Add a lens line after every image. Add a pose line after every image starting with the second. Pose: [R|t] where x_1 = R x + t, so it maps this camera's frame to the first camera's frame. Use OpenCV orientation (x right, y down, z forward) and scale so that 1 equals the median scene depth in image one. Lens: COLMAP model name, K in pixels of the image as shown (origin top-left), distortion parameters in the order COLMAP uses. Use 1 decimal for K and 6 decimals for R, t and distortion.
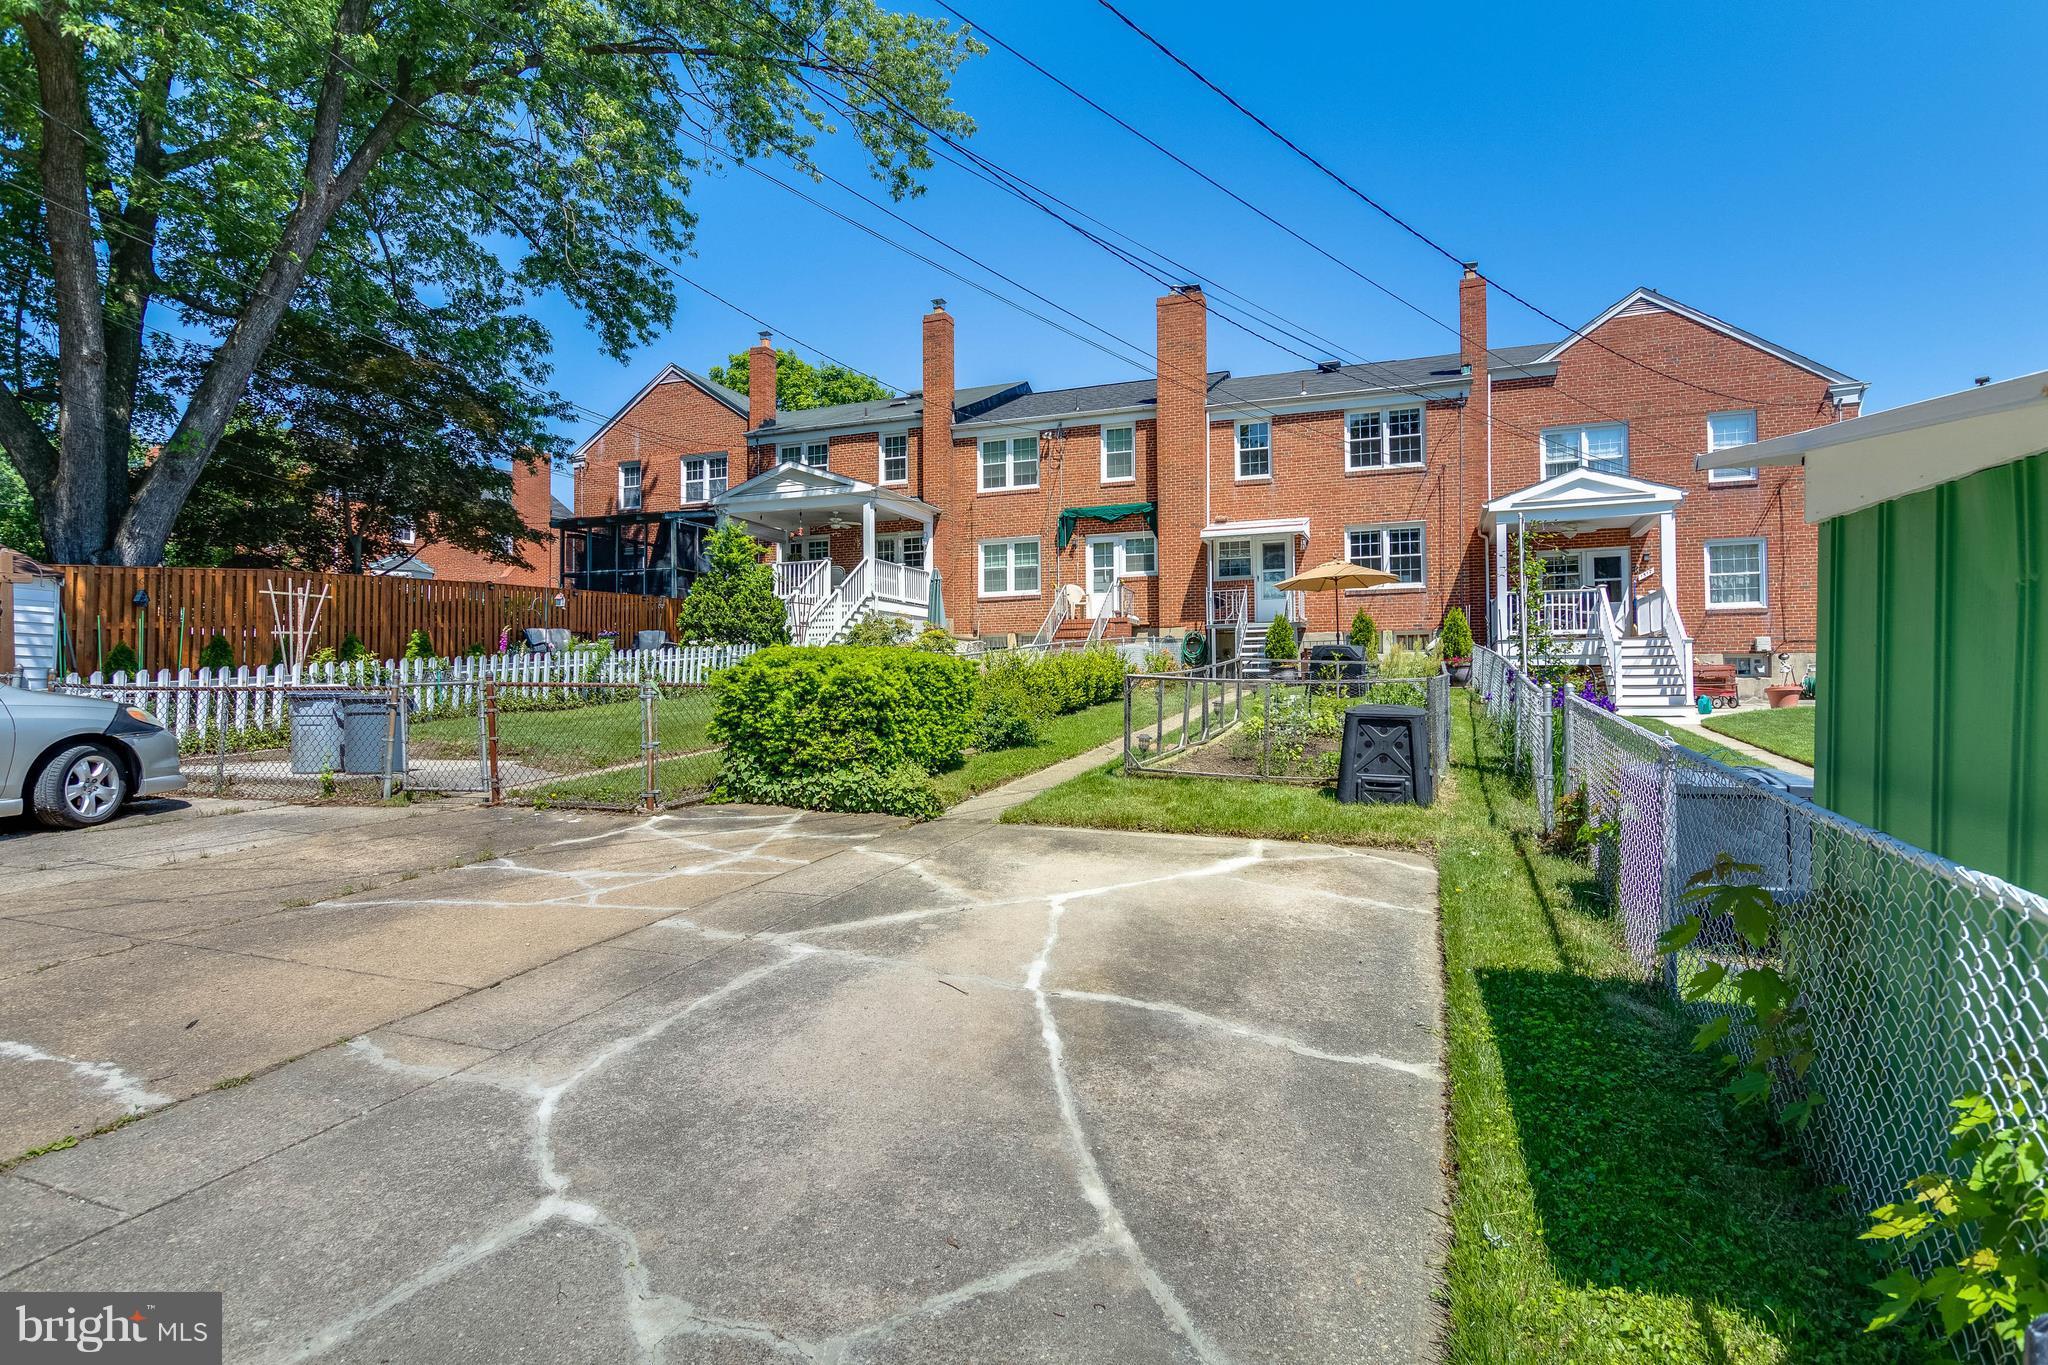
lens RADIAL K [[956.2, 0, 1024.0], [0, 956.2, 682.5], [0, 0, 1]] dist [-0.001823, -0.000609]
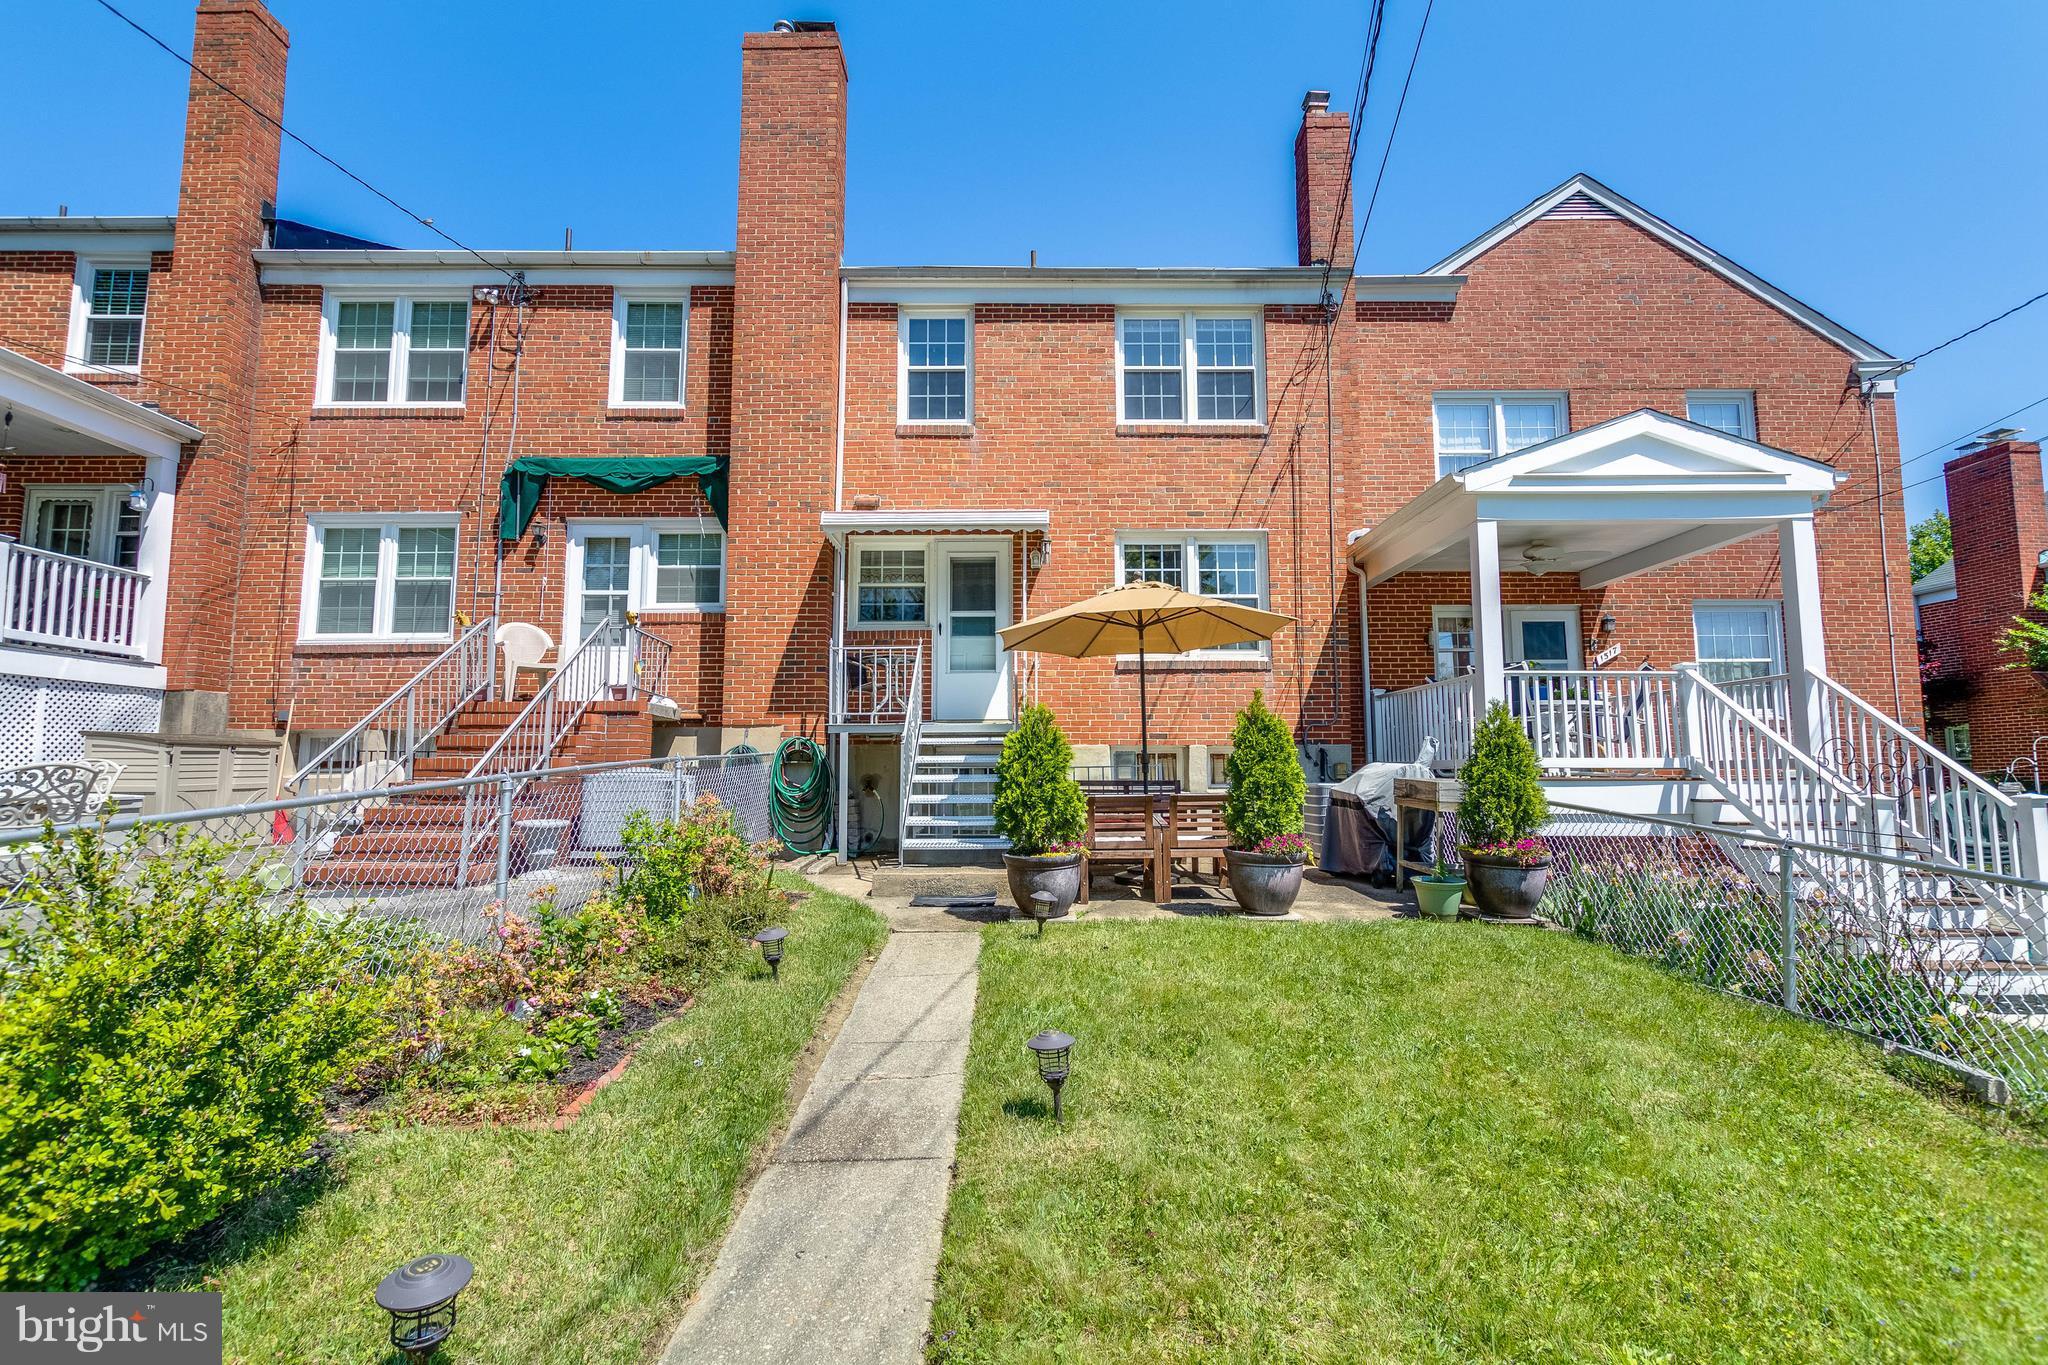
lens RADIAL K [[931.1, 0, 1033.4], [0, 931.1, 664.1], [0, 0, 1]] dist [-0.001224, 0.000272]
pose [[0.921072, 0.048153, 0.386403, 0.106910], [-0.003602, 0.993336, -0.115202, -0.037353], [-0.389376, 0.104717, 0.915107, 0.547559]]
